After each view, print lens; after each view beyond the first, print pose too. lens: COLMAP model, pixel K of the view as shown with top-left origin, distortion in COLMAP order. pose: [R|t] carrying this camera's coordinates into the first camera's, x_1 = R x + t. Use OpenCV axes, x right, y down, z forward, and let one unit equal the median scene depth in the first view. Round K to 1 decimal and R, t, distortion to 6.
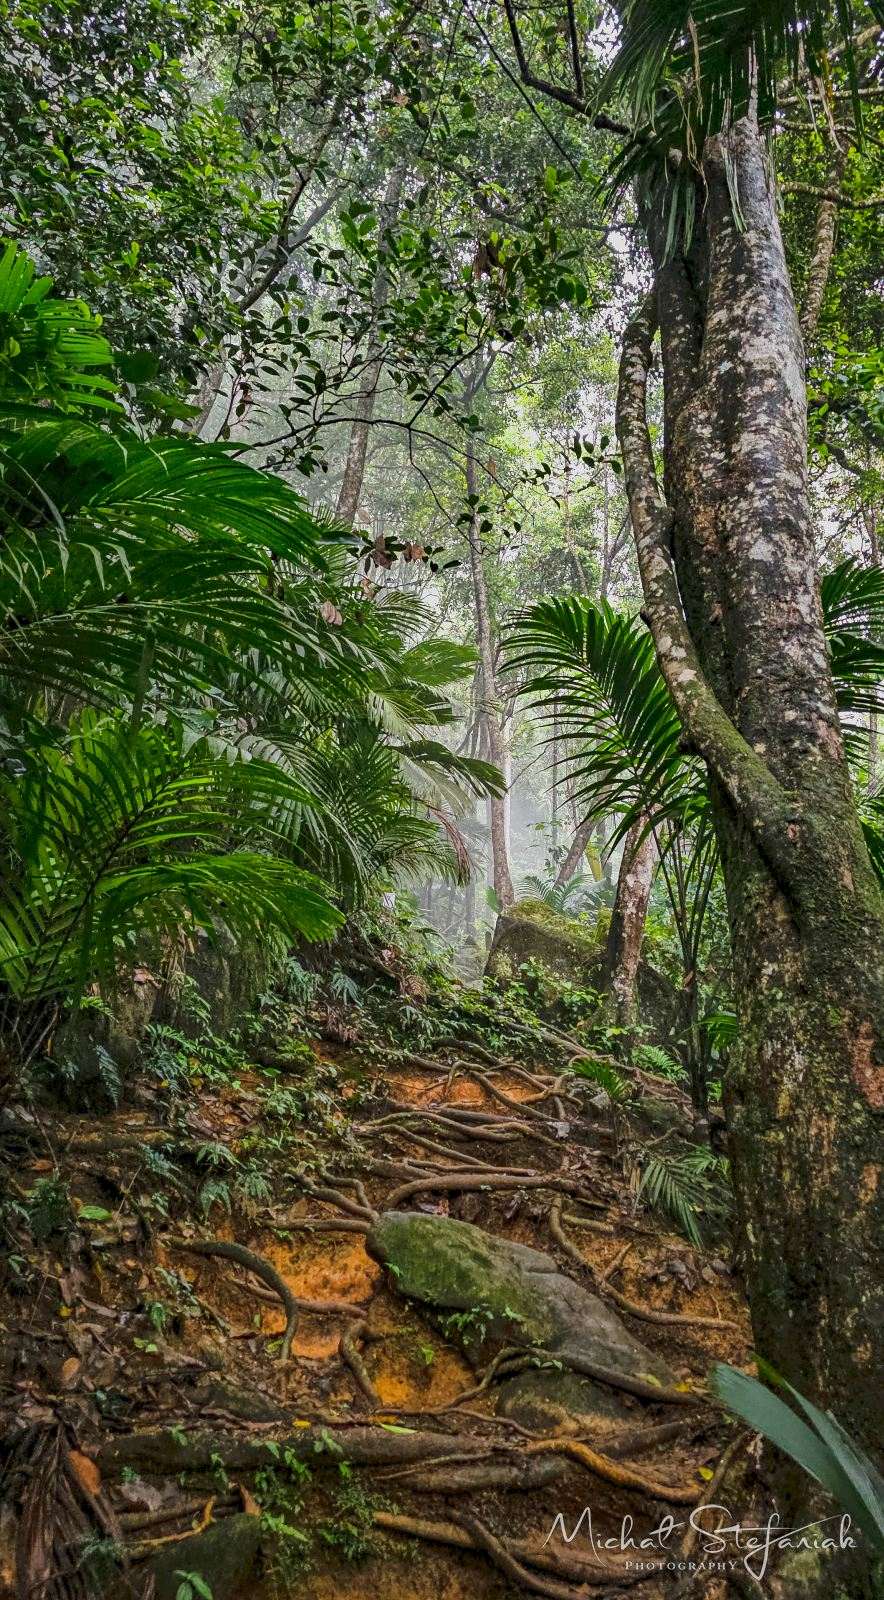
lens RADIAL K [[1124.2, 0, 441.2], [0, 1124.2, 806.5], [0, 0, 1]] dist [-0.015192, -0.021415]
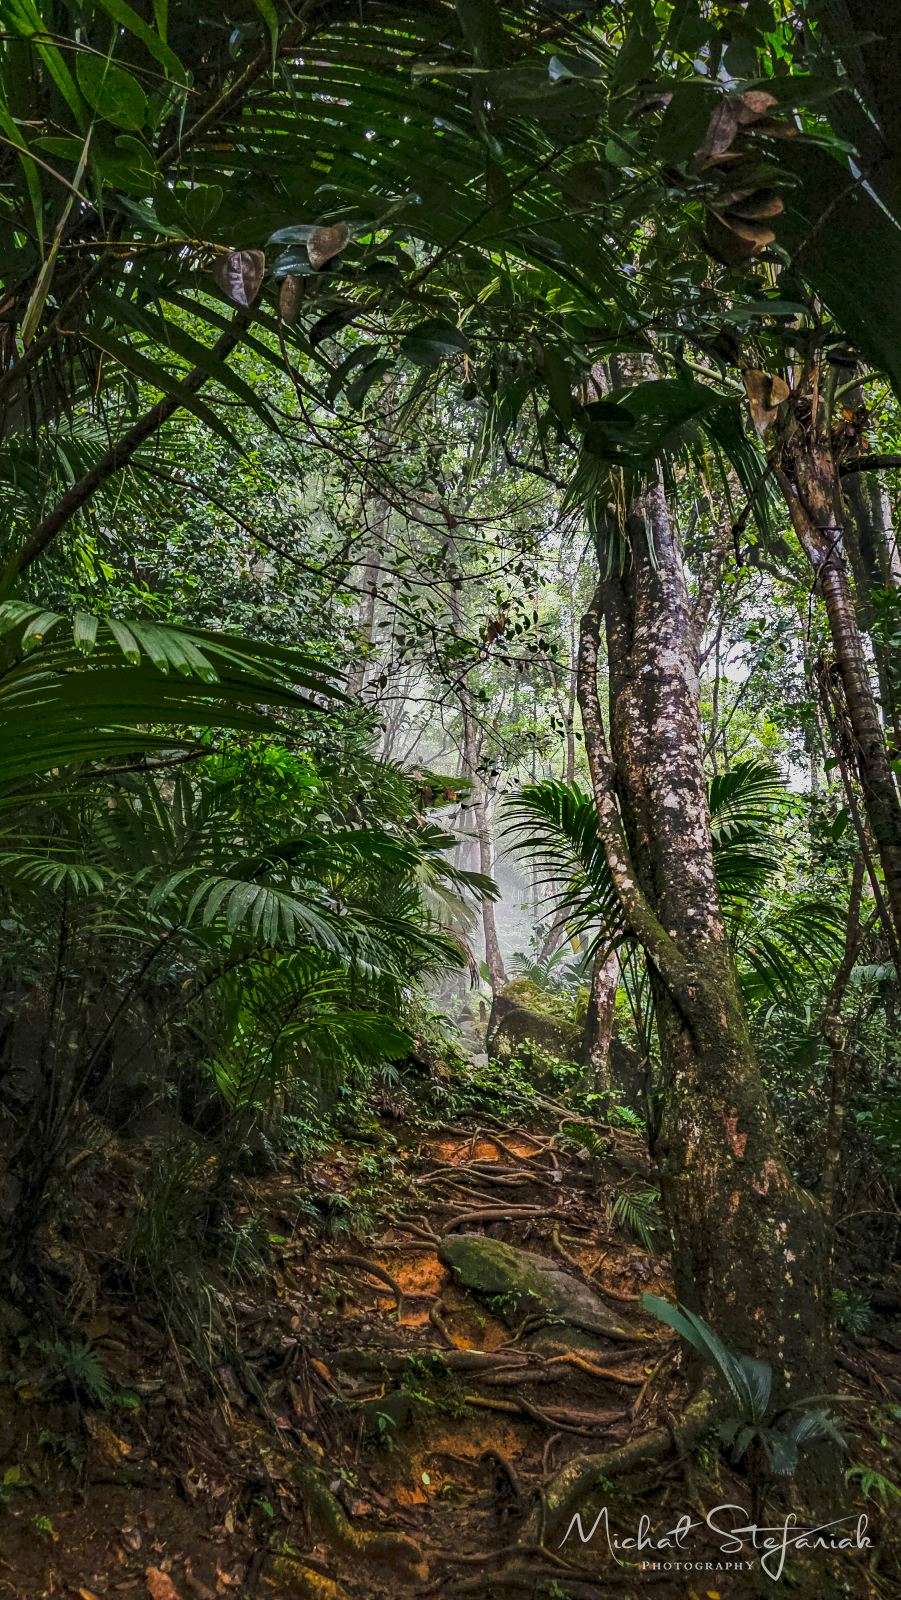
lens RADIAL K [[1057.8, 0, 448.7], [0, 1057.8, 796.2], [0, 0, 1]] dist [-0.030719, -0.004271]
pose [[0.999385, -0.026798, 0.022611, -0.058897], [0.028273, 0.997309, -0.067641, -0.133106], [-0.020737, 0.068239, 0.997453, -0.451901]]
